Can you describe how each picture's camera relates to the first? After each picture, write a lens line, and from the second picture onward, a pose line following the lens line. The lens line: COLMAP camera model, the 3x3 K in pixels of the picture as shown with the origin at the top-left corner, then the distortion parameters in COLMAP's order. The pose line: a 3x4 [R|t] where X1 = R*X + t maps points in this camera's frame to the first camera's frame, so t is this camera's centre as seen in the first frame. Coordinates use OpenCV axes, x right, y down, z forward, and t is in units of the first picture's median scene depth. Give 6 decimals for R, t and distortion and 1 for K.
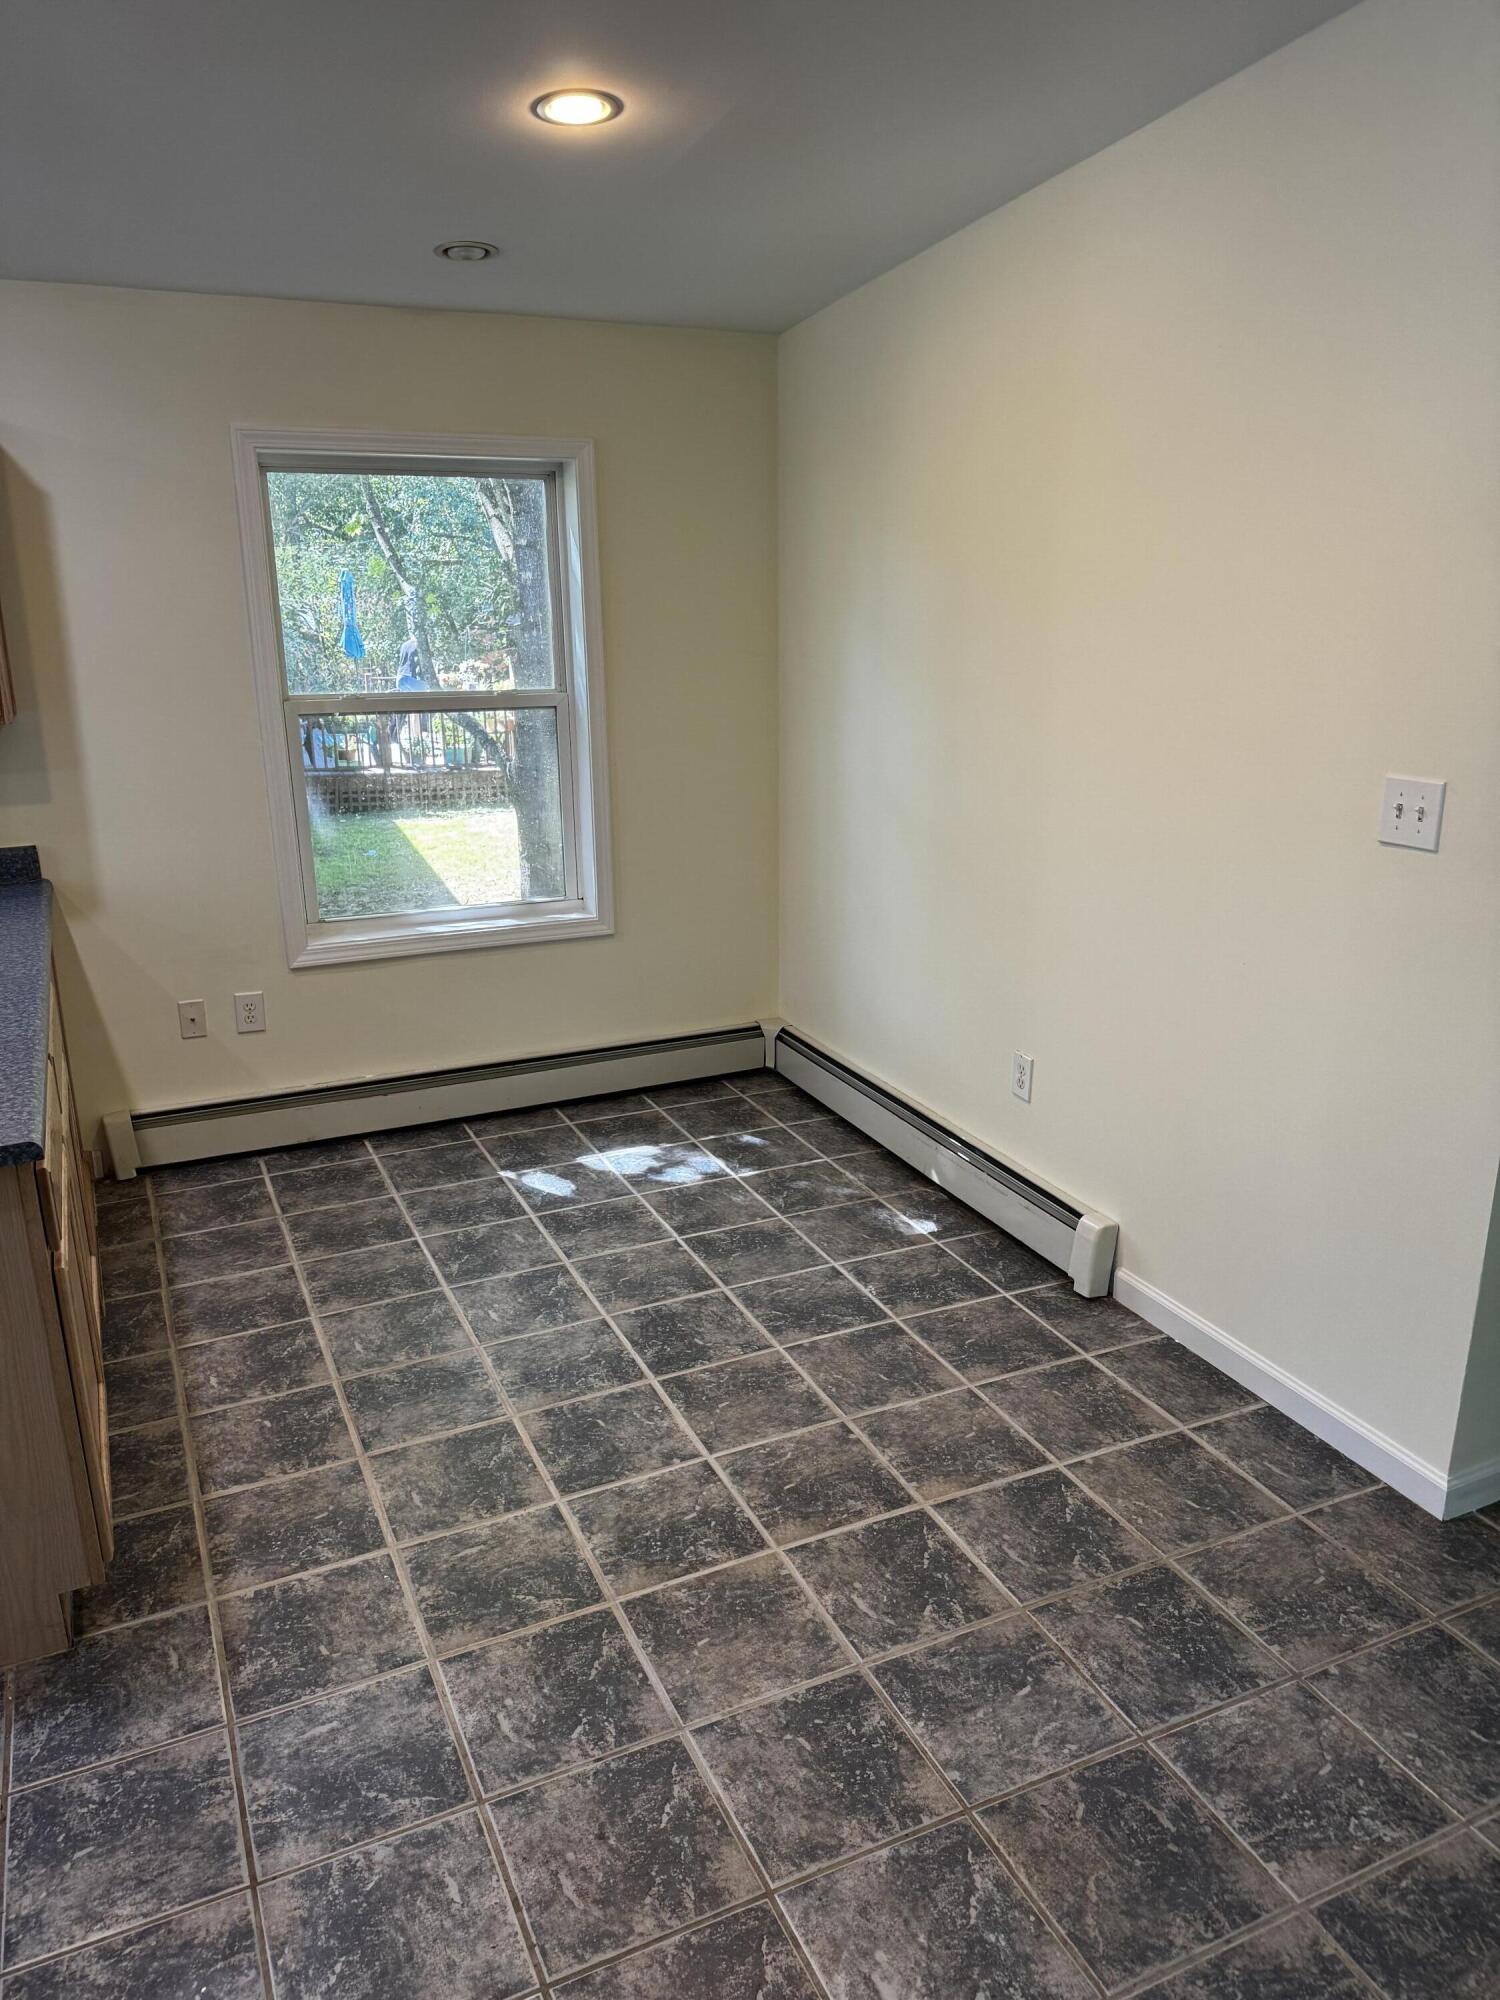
lens RADIAL K [[1414.5, 0, 742.3], [0, 1414.5, 1011.3], [0, 0, 1]] dist [0.071510, -0.088453]
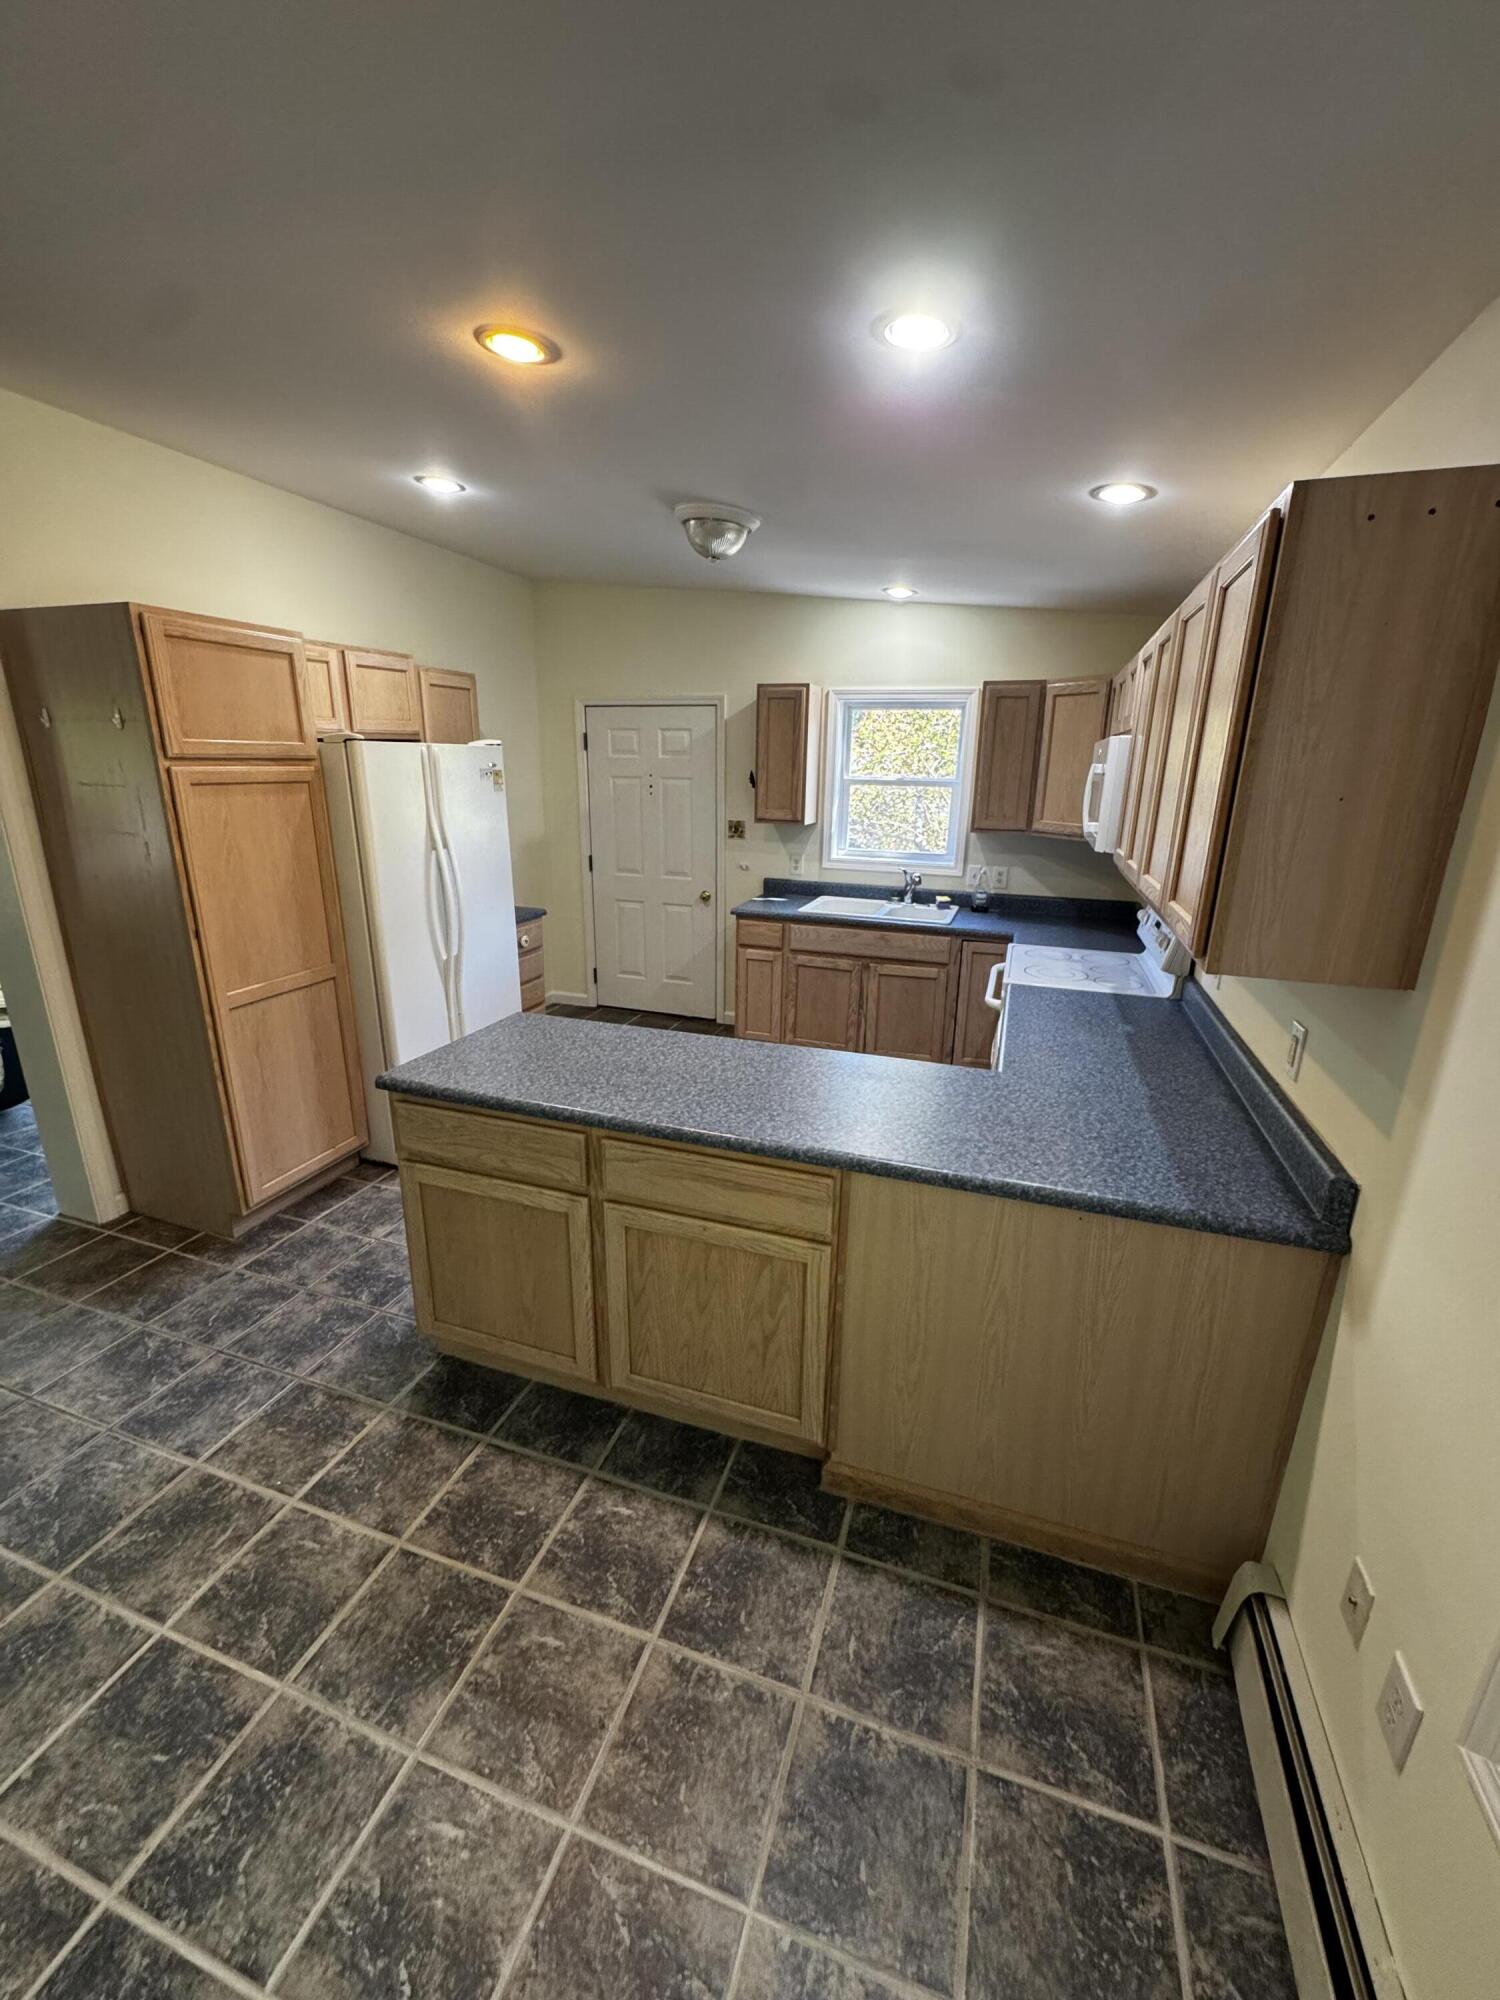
lens RADIAL K [[802.9, 0, 745.7], [0, 802.9, 996.2], [0, 0, 1]] dist [-0.008422, 0.001783]
pose [[-0.688378, 0.205899, -0.695515, -0.100575], [-0.217500, 0.856151, 0.468721, -0.381999], [0.691975, 0.473932, -0.544572, 1.250625]]
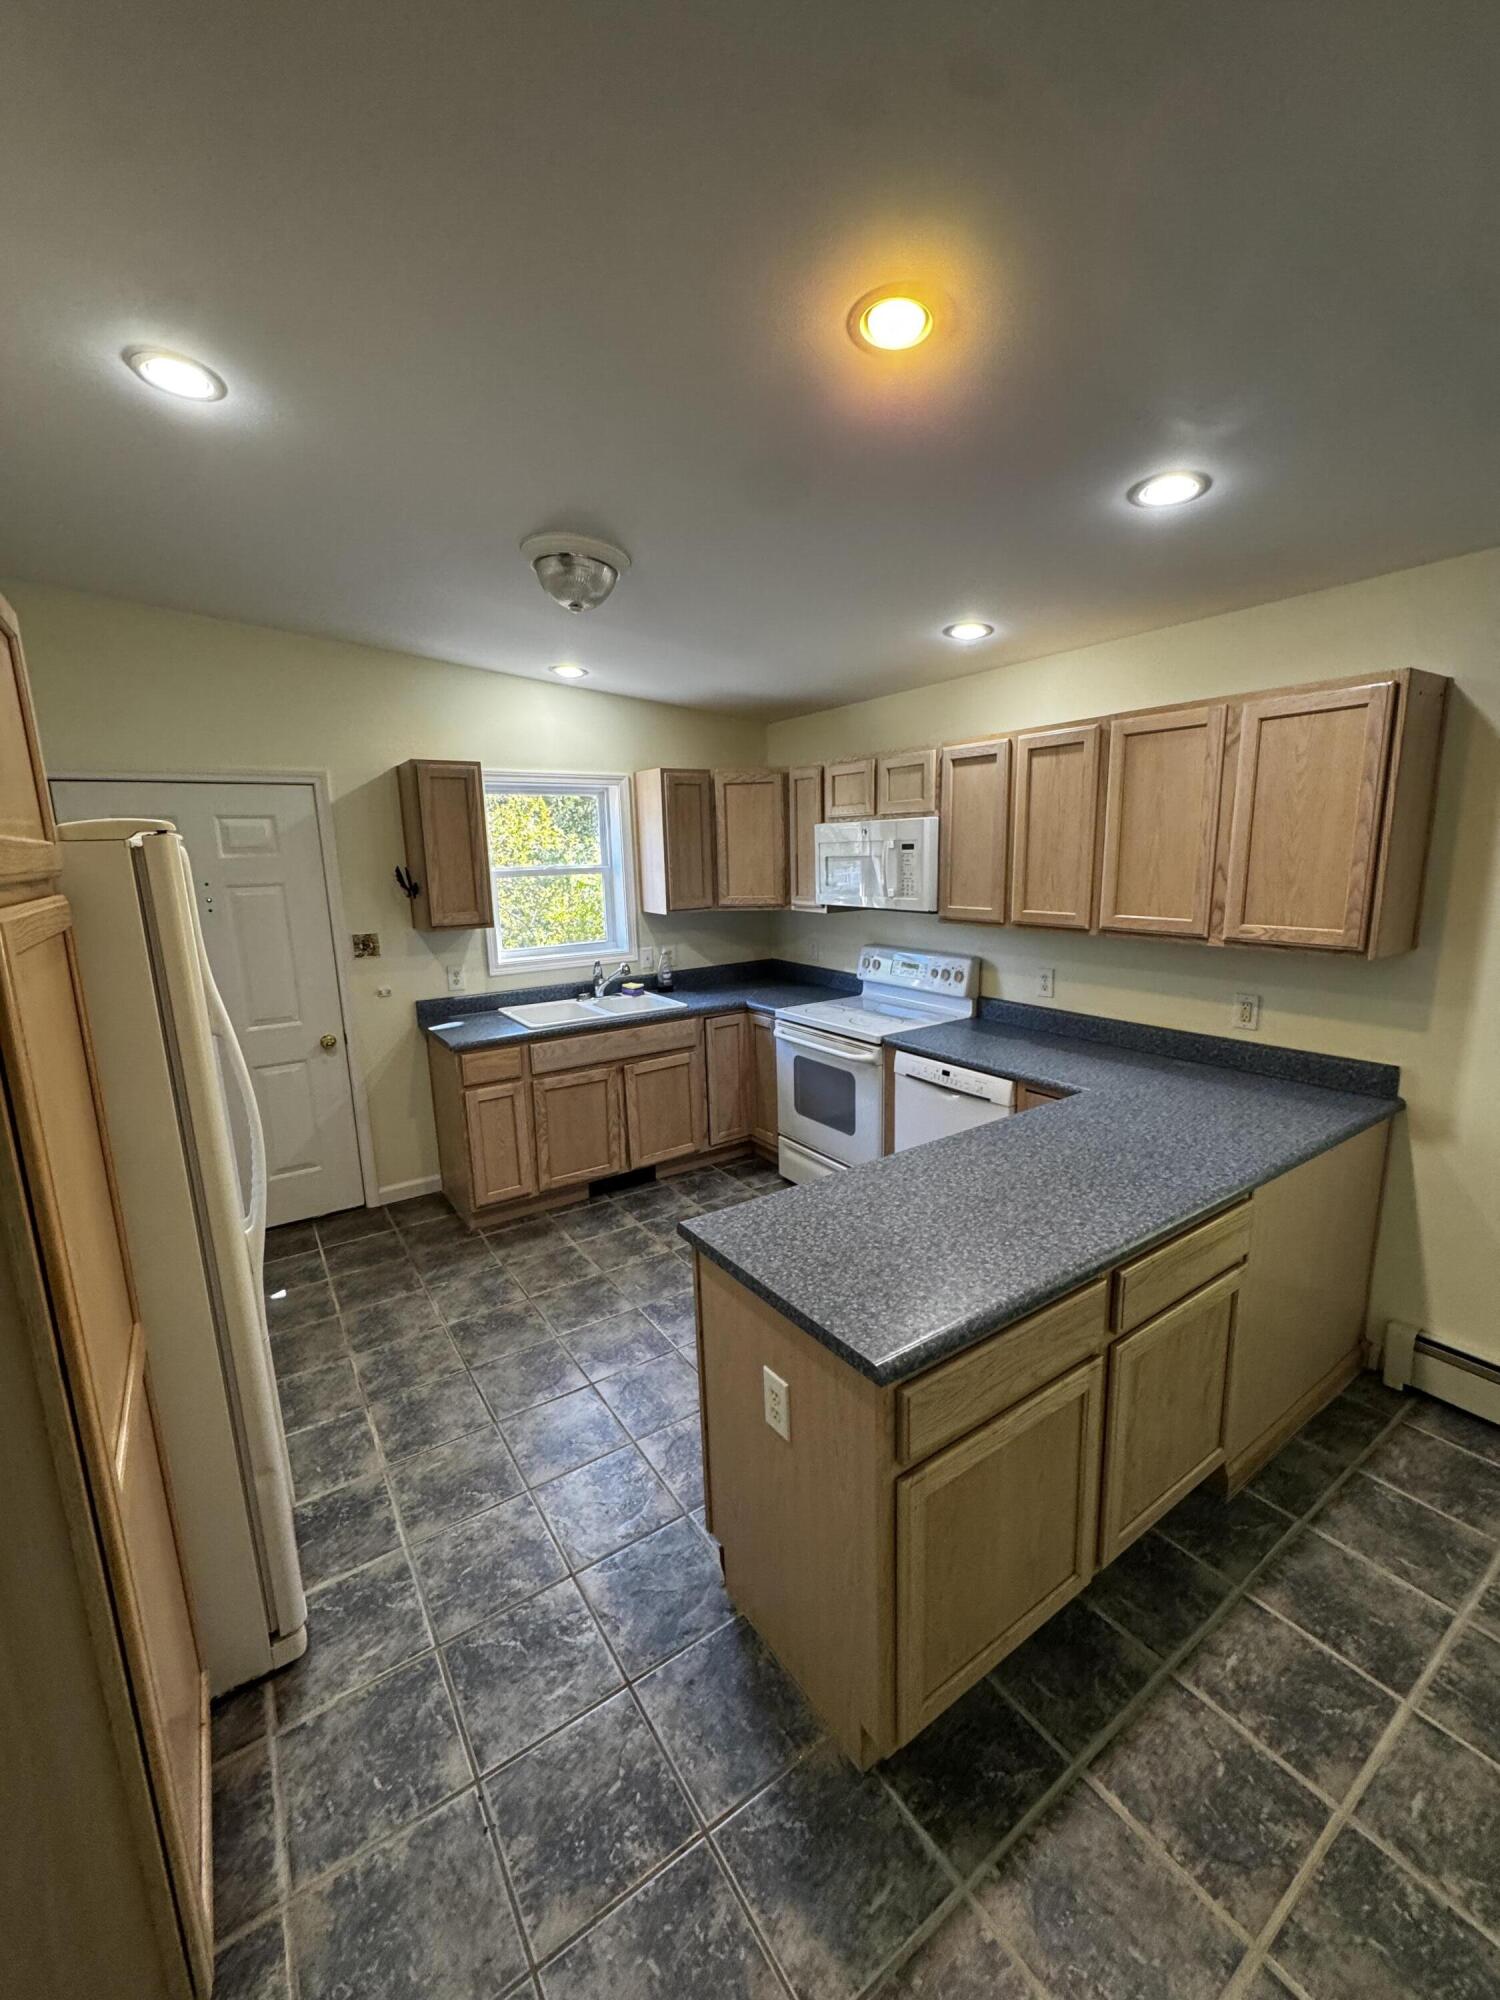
lens RADIAL K [[802.9, 0, 744.4], [0, 802.9, 999.0], [0, 0, 1]] dist [-0.008422, 0.001783]
pose [[0.163094, 0.193833, -0.967383, 0.003113], [-0.264004, 0.953330, 0.146508, -0.157274], [0.950632, 0.231499, 0.206655, 0.500765]]
